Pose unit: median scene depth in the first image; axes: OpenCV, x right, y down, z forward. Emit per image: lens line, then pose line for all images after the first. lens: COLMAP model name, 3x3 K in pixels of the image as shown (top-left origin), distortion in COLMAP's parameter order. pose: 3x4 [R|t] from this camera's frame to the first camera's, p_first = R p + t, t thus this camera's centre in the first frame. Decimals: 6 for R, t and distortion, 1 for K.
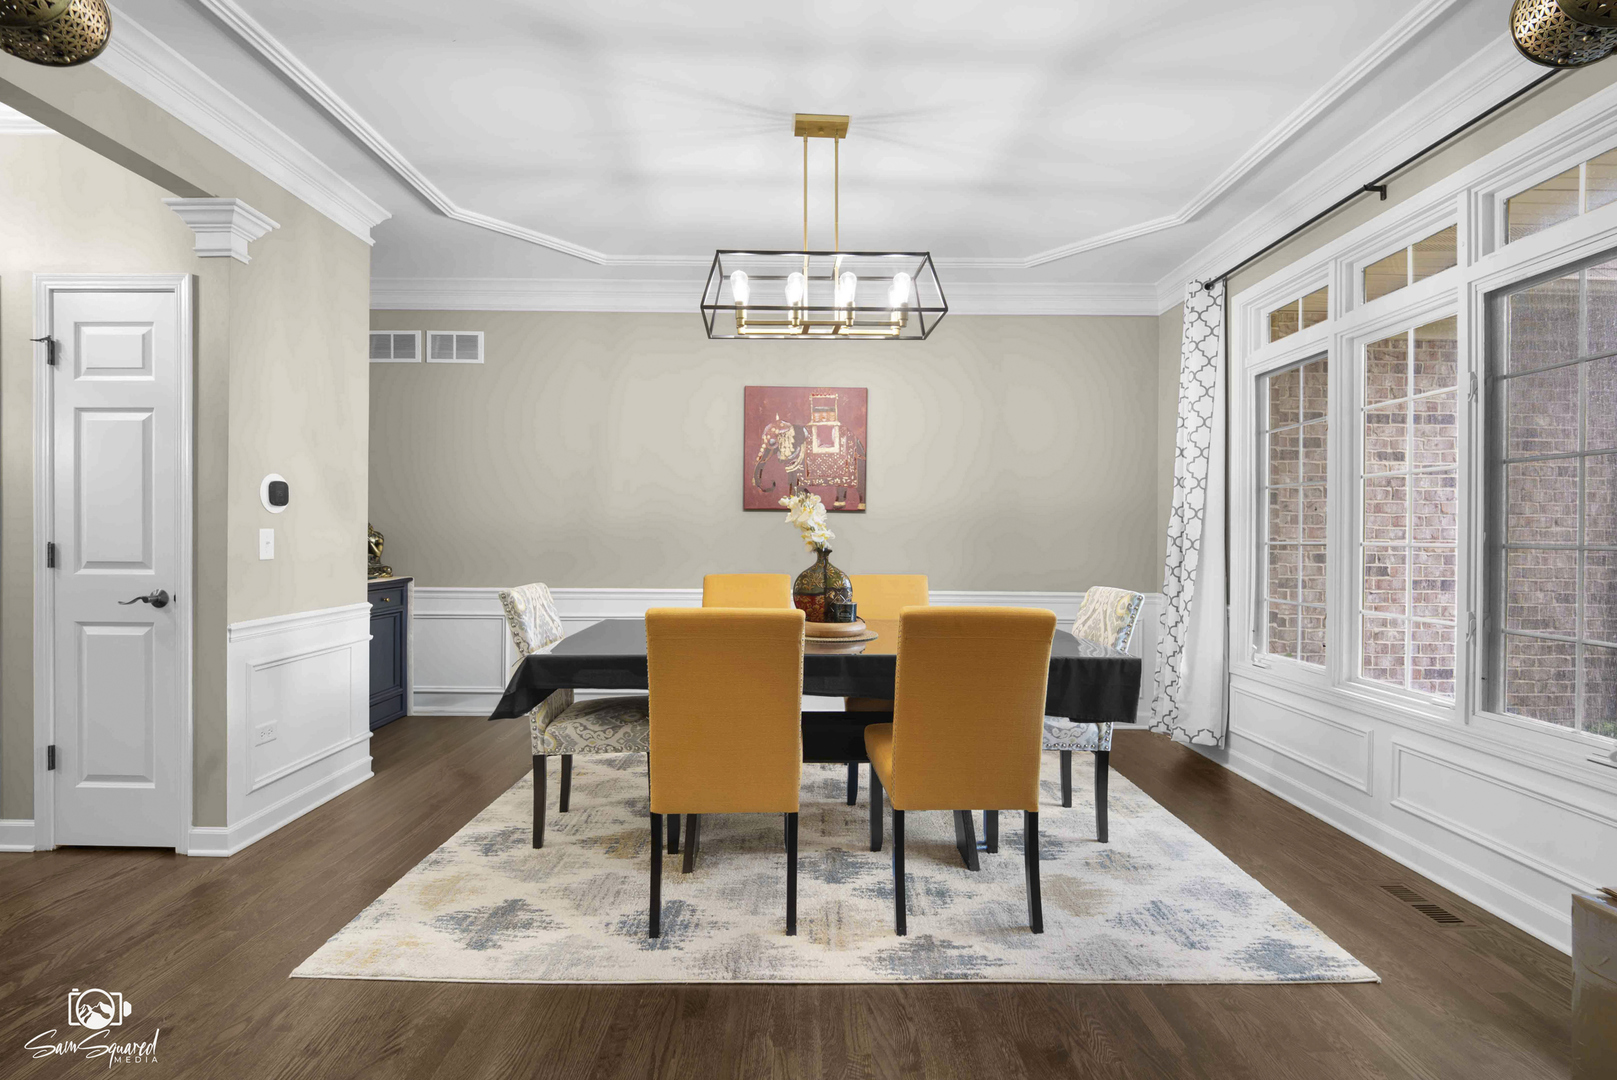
lens RADIAL K [[710.1, 0, 808.5], [0, 710.1, 540.0], [0, 0, 1]] dist [0.000341, 0.000011]
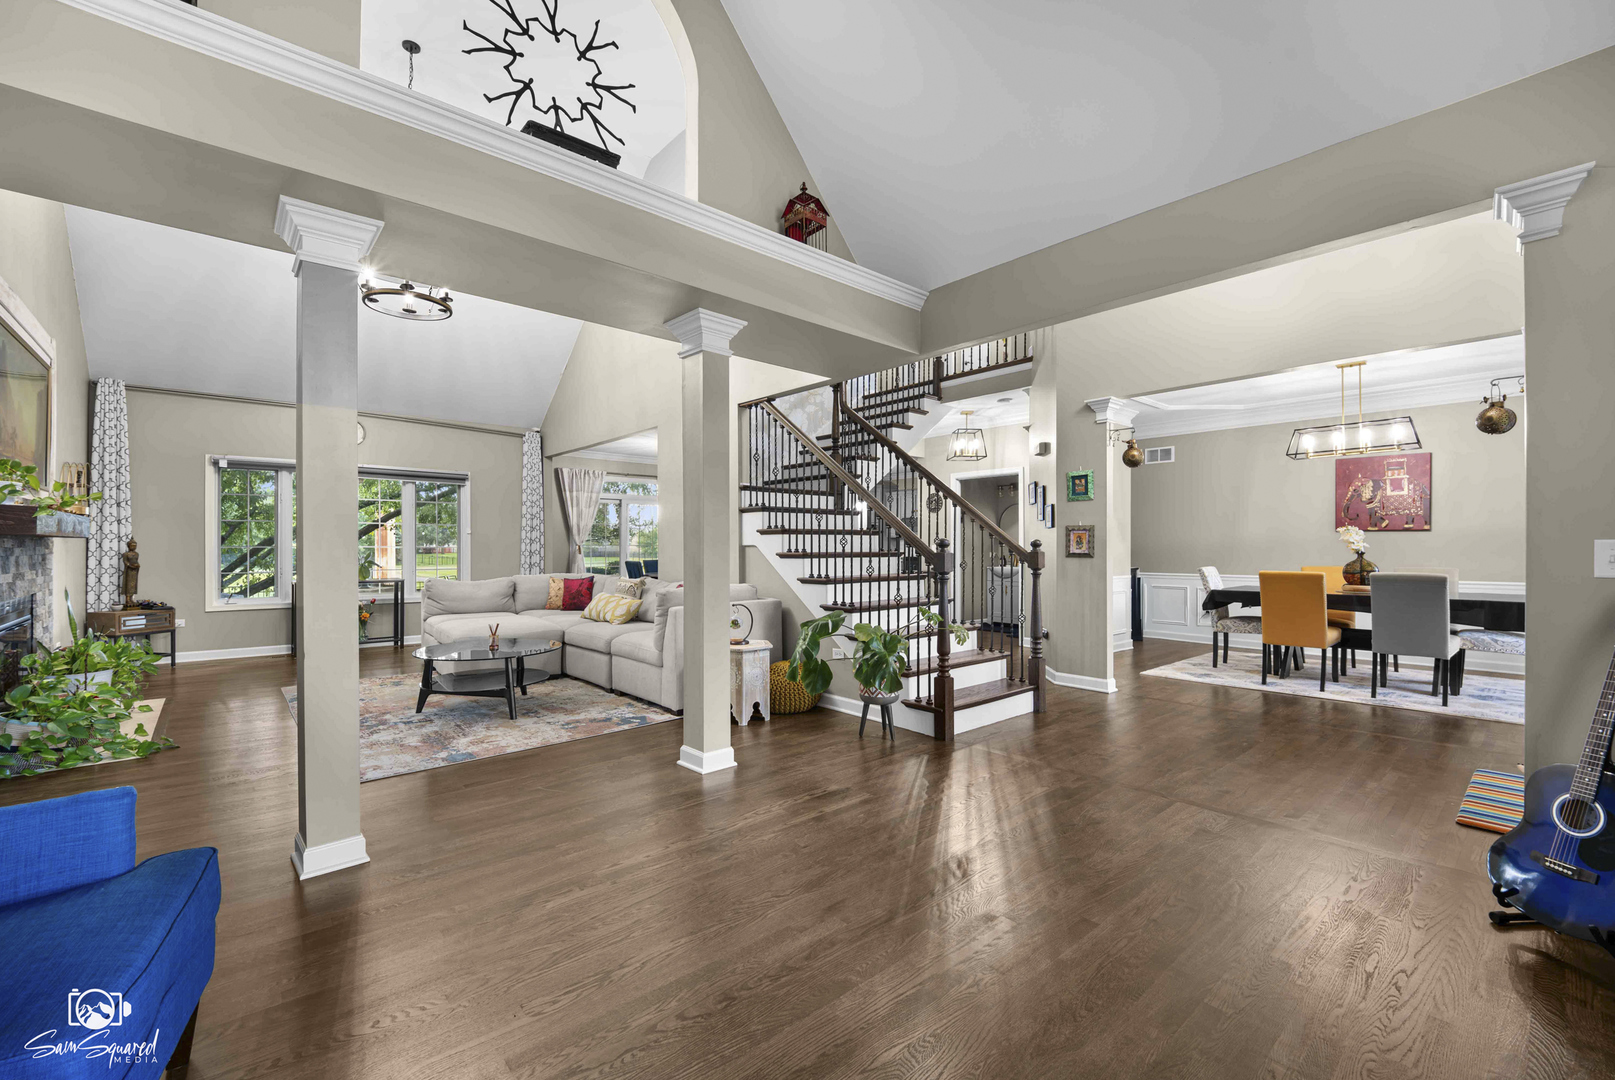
lens RADIAL K [[672.9, 0, 814.2], [0, 672.9, 545.5], [0, 0, 1]] dist [-0.000414, -0.000056]
pose [[0.657271, -0.011066, -0.753573, 0.306725], [0.003261, 0.999925, -0.011840, 0.007435], [0.753647, 0.005325, 0.657257, -1.025640]]
